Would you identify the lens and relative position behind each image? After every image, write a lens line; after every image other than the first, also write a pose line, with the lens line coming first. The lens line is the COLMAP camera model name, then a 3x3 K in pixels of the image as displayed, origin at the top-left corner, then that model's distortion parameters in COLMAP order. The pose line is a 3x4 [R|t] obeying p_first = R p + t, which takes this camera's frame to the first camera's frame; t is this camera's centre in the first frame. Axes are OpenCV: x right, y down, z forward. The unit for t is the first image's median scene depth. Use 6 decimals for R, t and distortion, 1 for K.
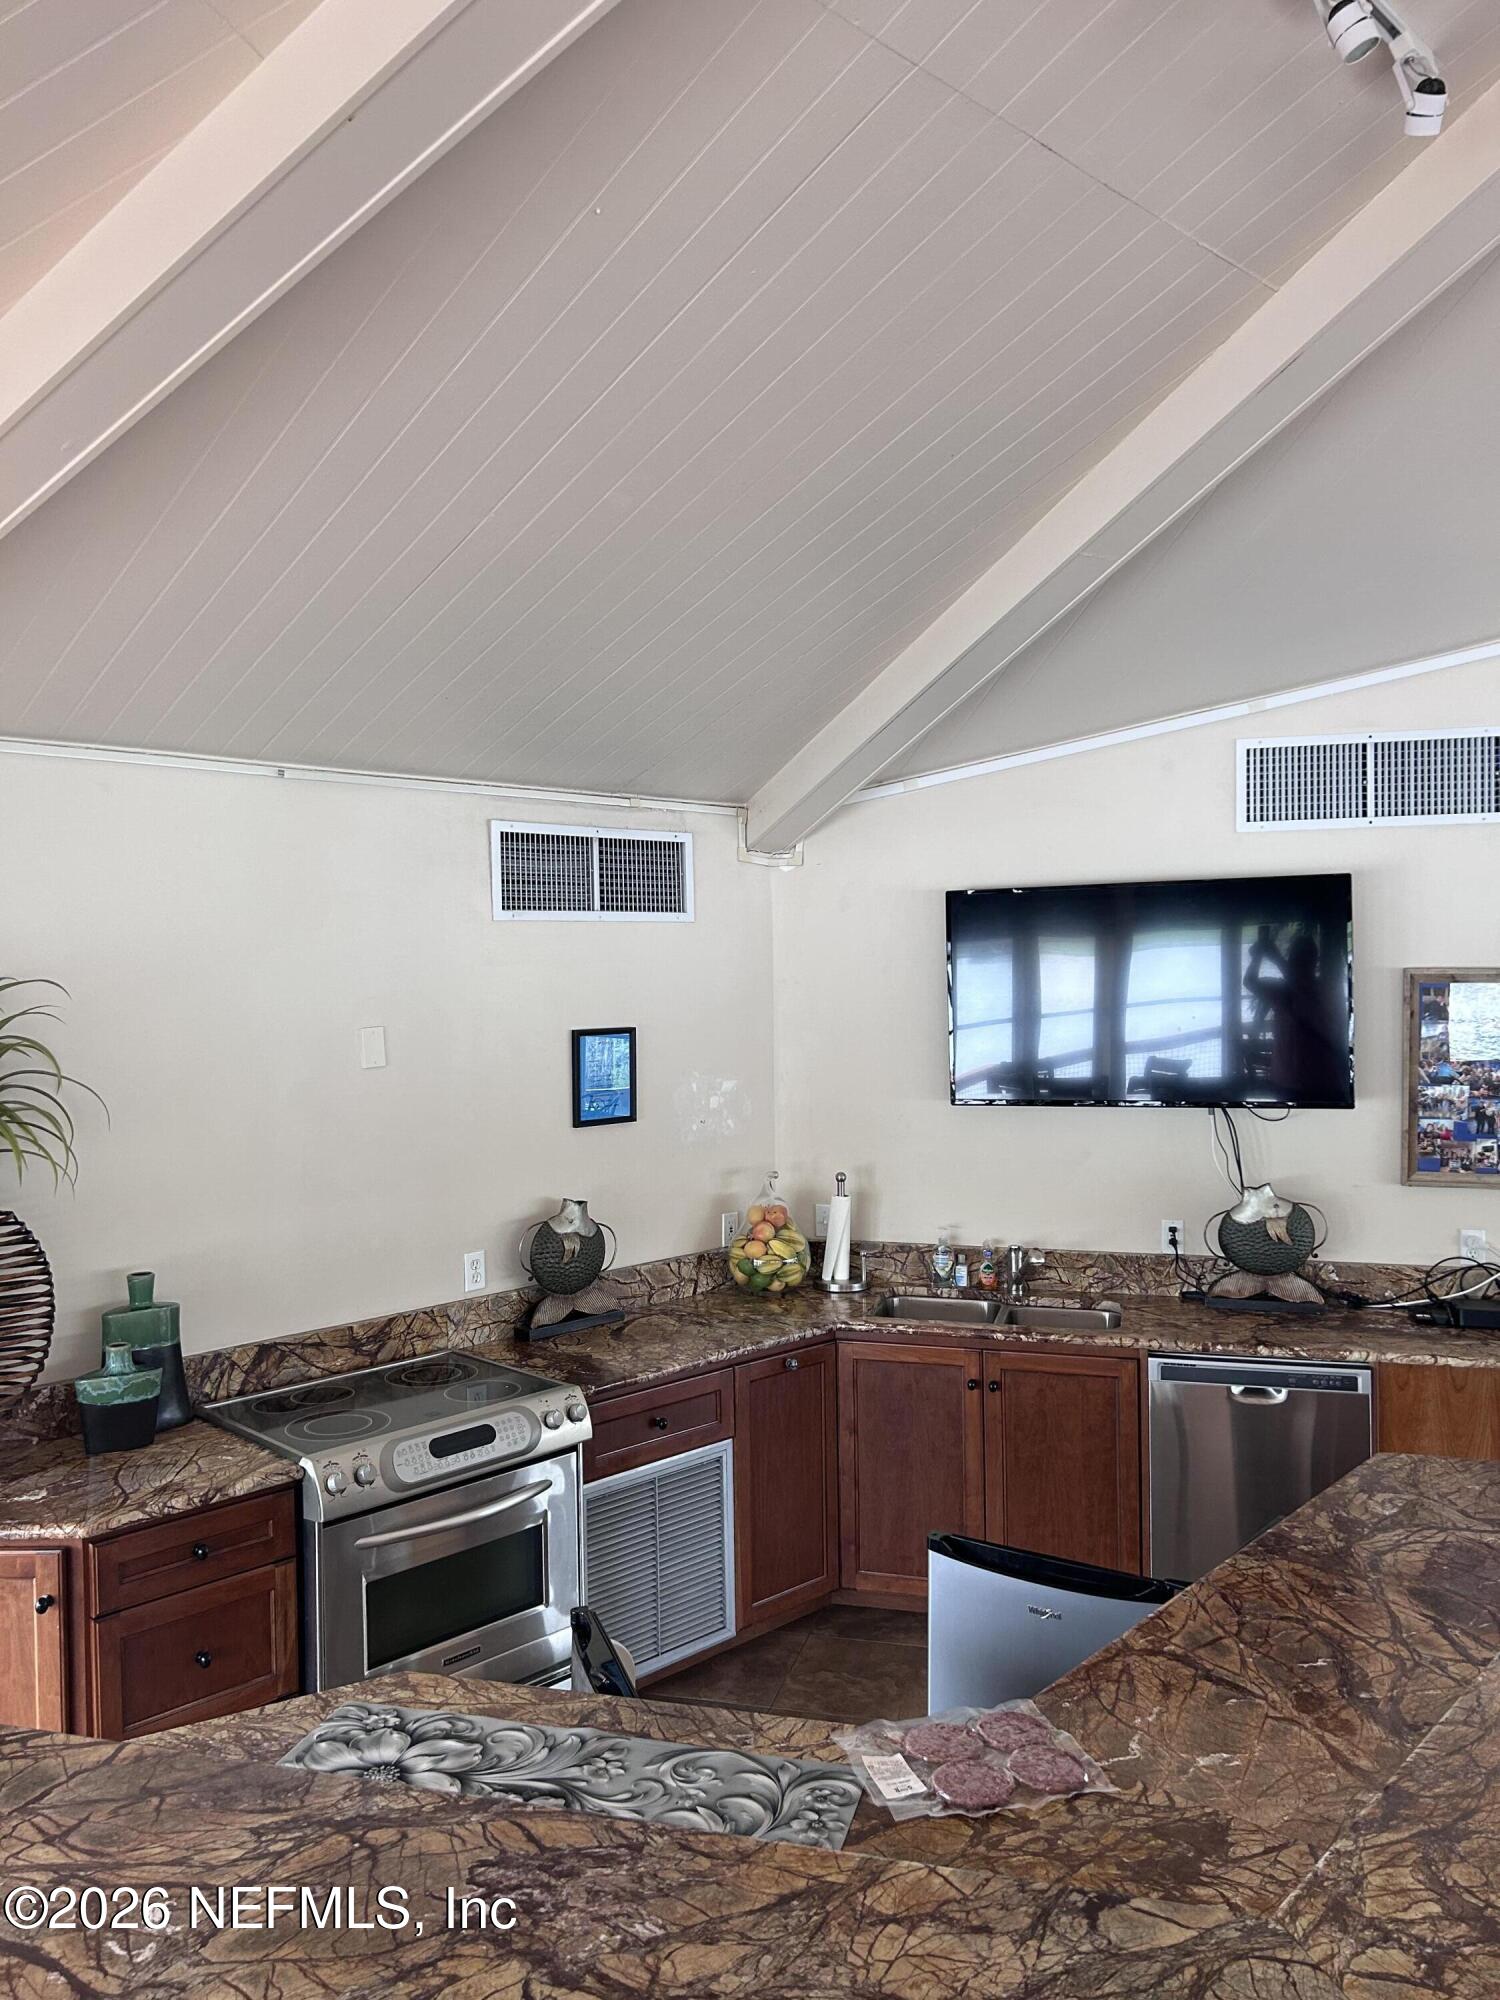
lens RADIAL K [[1478.9, 0, 748.0], [0, 1478.9, 1001.3], [0, 0, 1]] dist [0.059114, -0.044238]
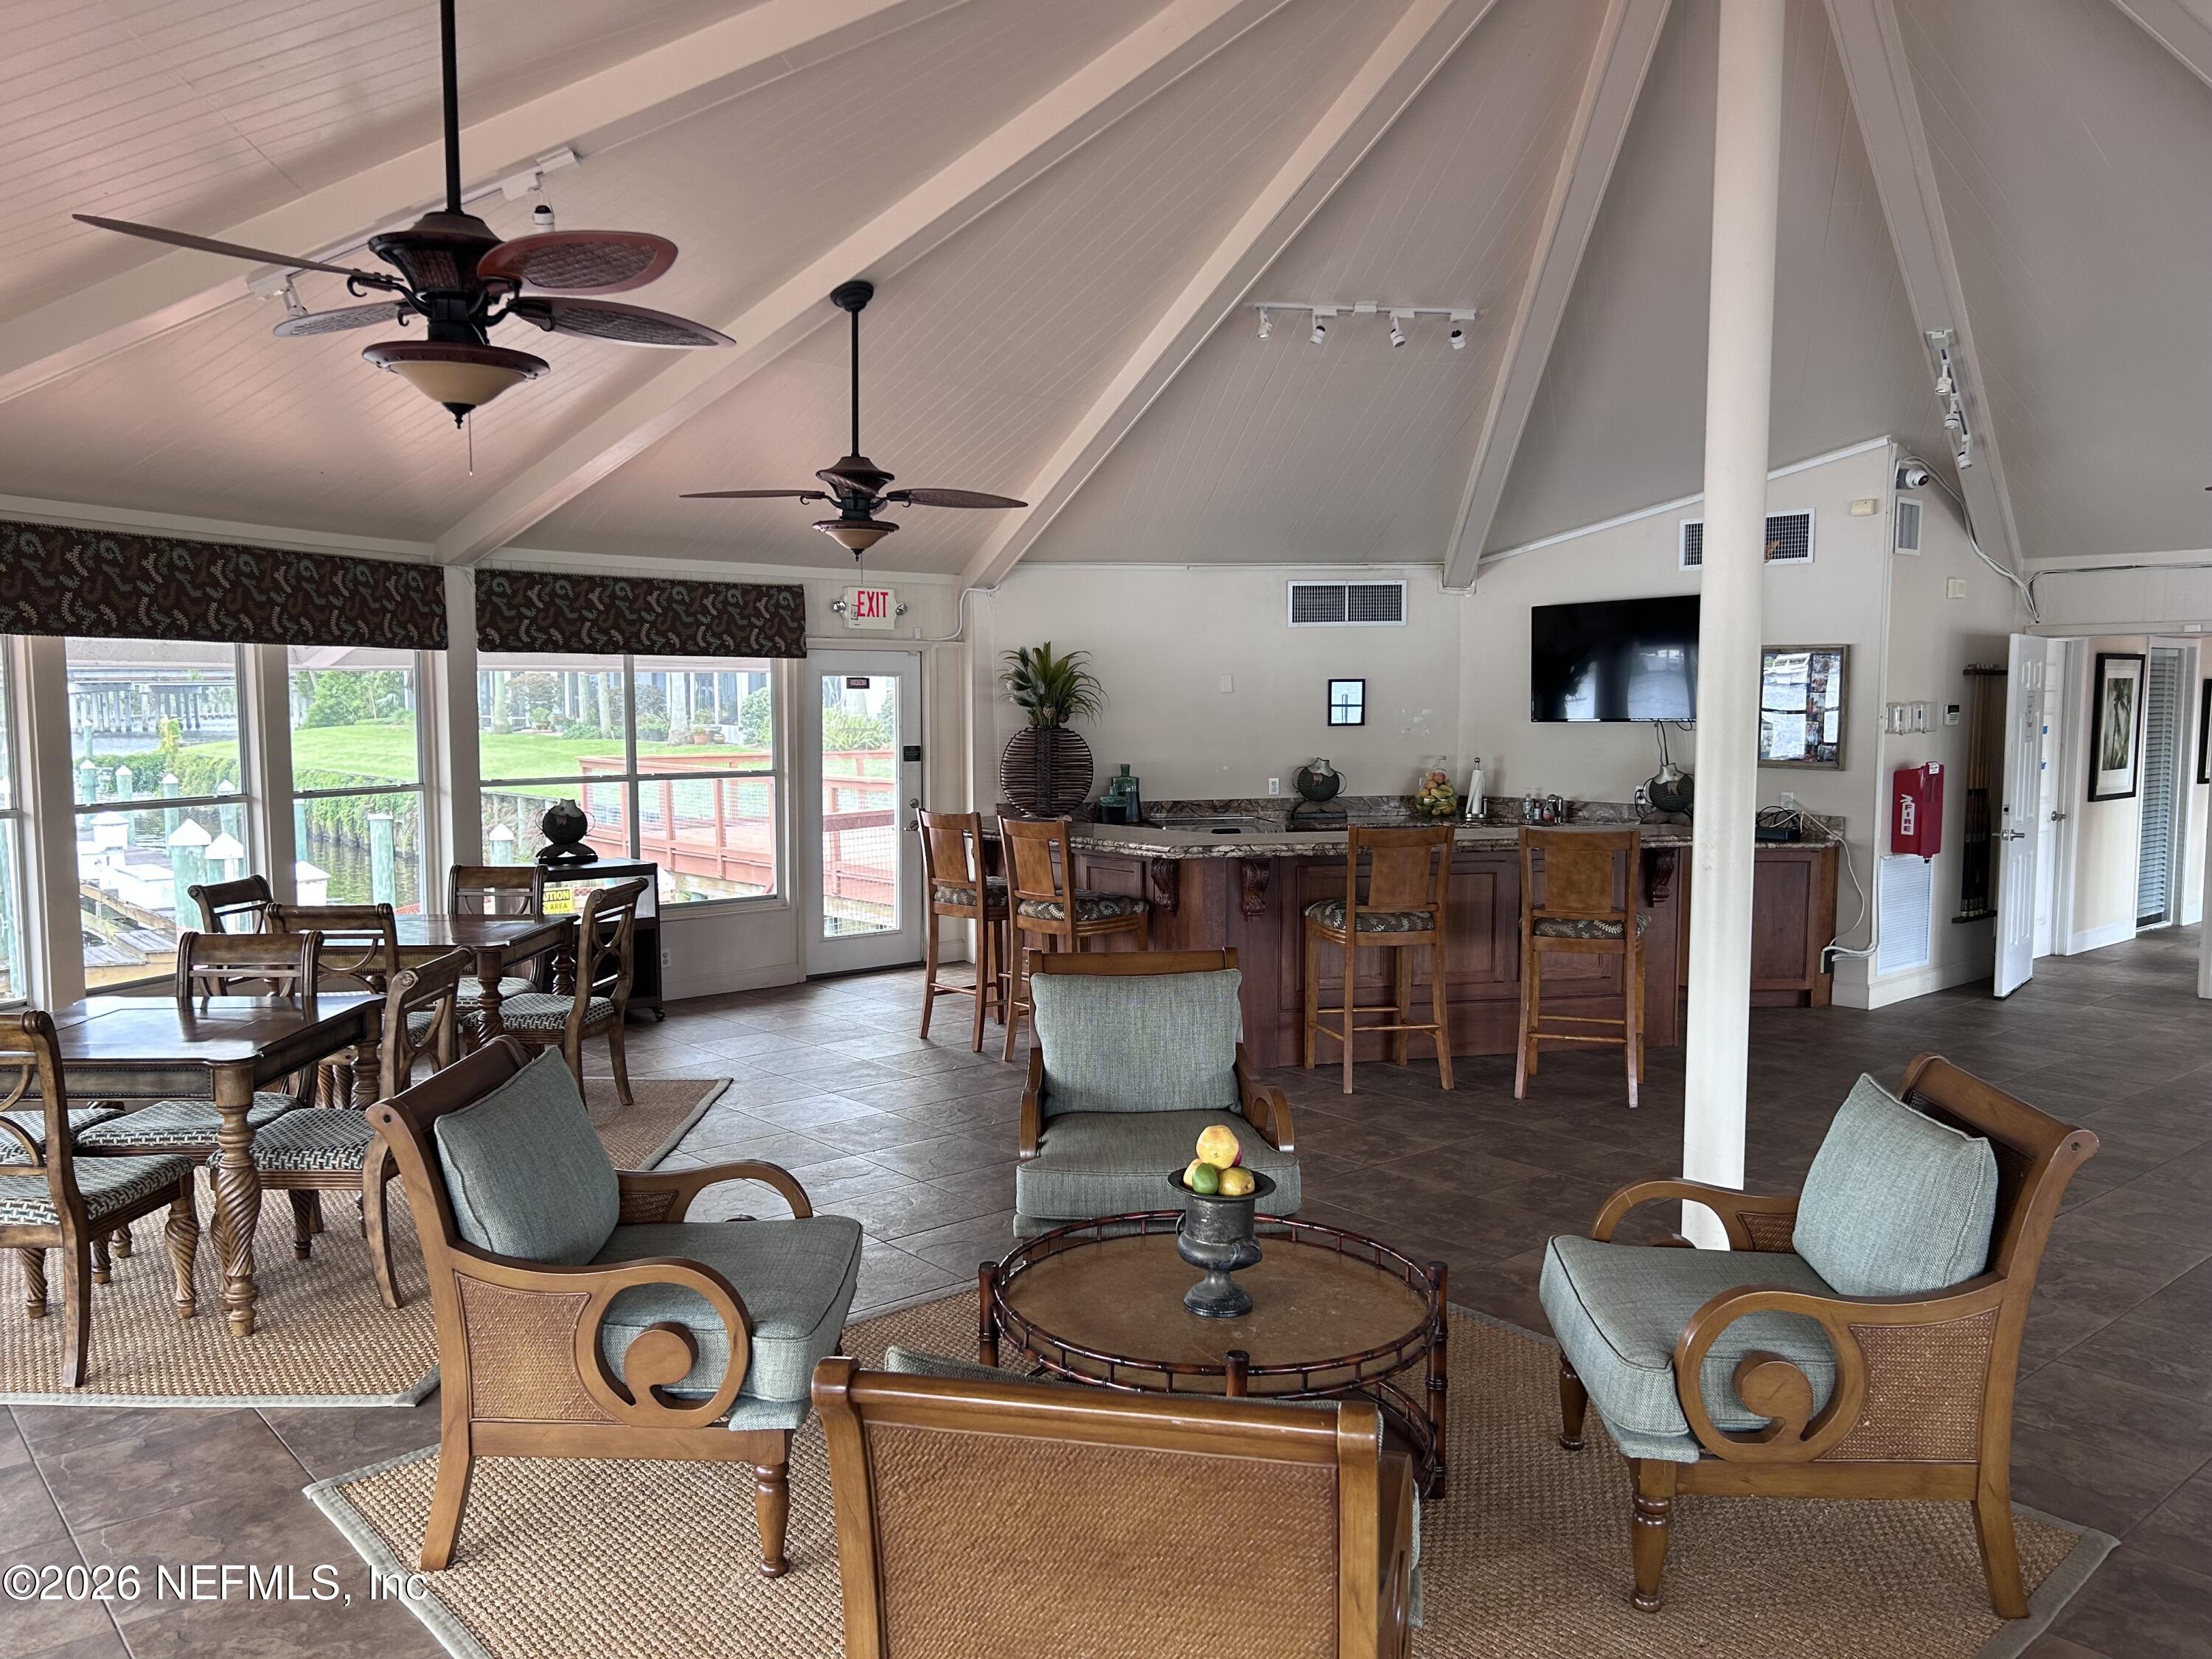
lens RADIAL K [[1635.6, 0, 1094.2], [0, 1635.6, 840.3], [0, 0, 1]] dist [0.059114, -0.044238]
pose [[0.822627, 0.058111, -0.565604, 0.882641], [-0.014264, 0.996560, 0.081643, 0.058372], [0.568402, -0.059094, 0.820626, -1.048142]]
